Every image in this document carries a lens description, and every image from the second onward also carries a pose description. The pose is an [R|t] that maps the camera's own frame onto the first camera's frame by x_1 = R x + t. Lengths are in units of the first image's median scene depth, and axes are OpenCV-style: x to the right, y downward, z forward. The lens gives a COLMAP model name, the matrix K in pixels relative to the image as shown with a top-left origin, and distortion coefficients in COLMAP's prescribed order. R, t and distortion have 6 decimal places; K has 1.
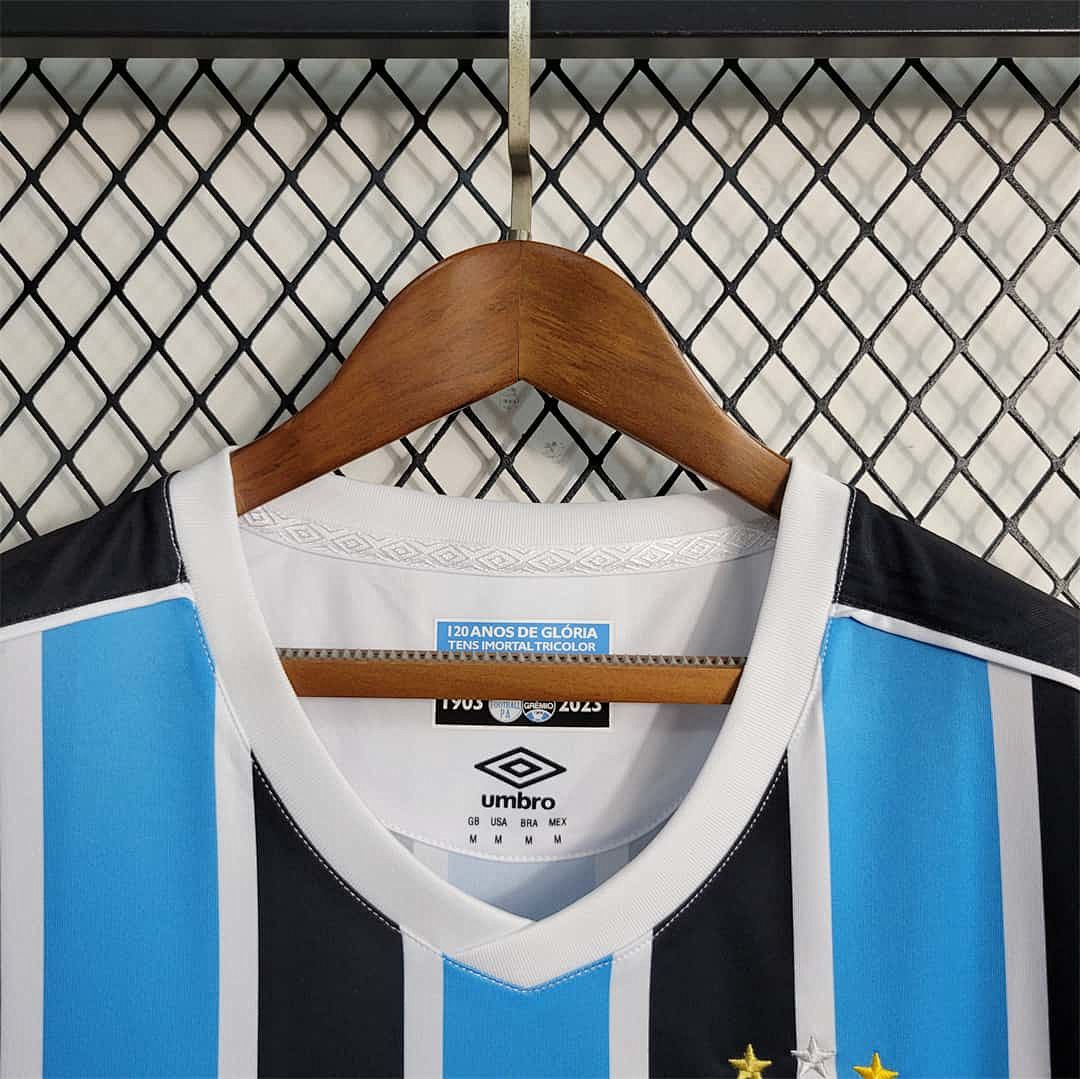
lens RADIAL K [[1034.6, 0, 540.0], [0, 1034.6, 539.5], [0, 0, 1]] dist [-0.016827, 0.024345]
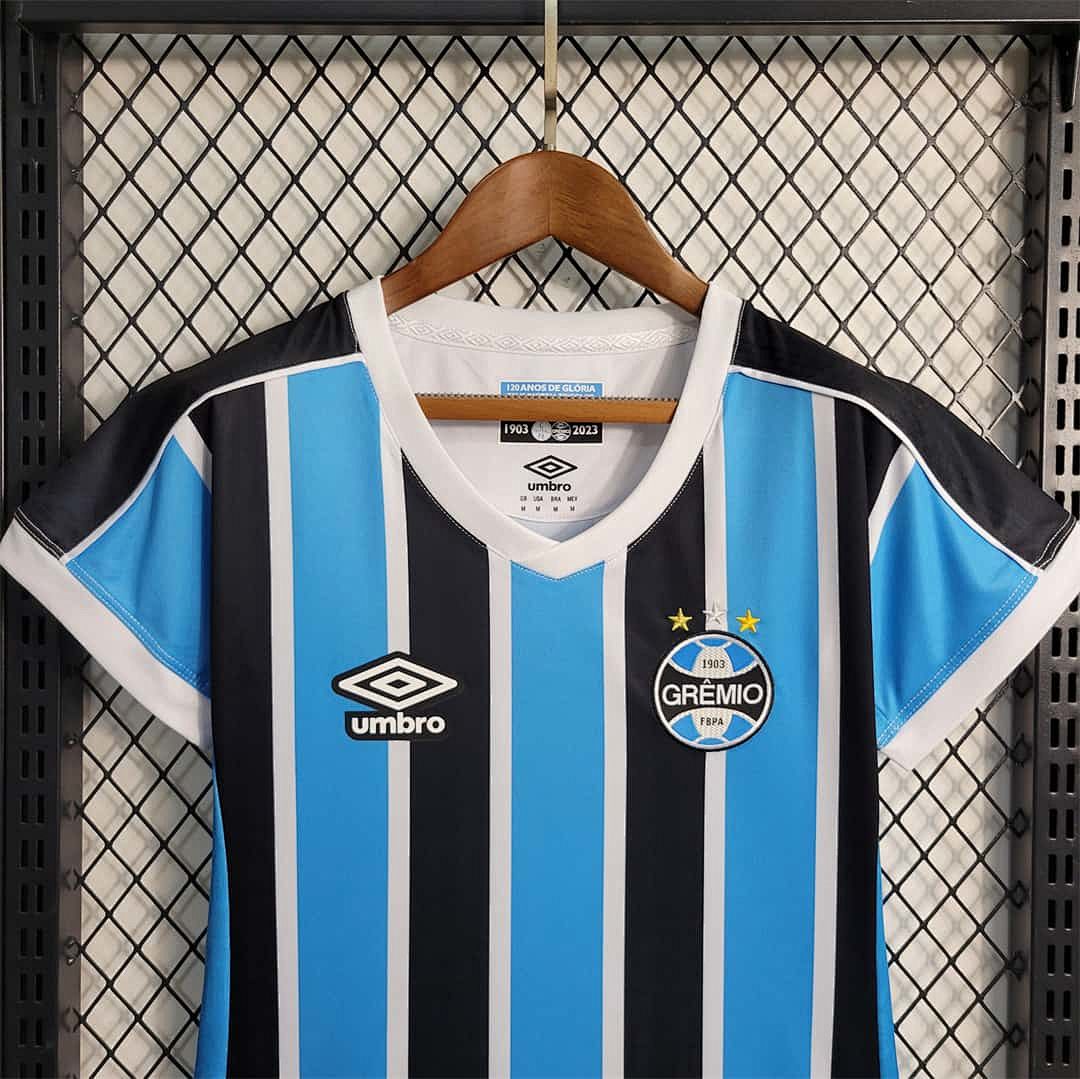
lens RADIAL K [[1034.6, 0, 540.0], [0, 1034.6, 539.5], [0, 0, 1]] dist [-0.016827, 0.024345]
pose [[0.999943, -0.004493, 0.009671, -0.051774], [0.003471, 0.994652, 0.103225, 0.157682], [-0.010083, -0.103185, 0.994611, -0.695088]]
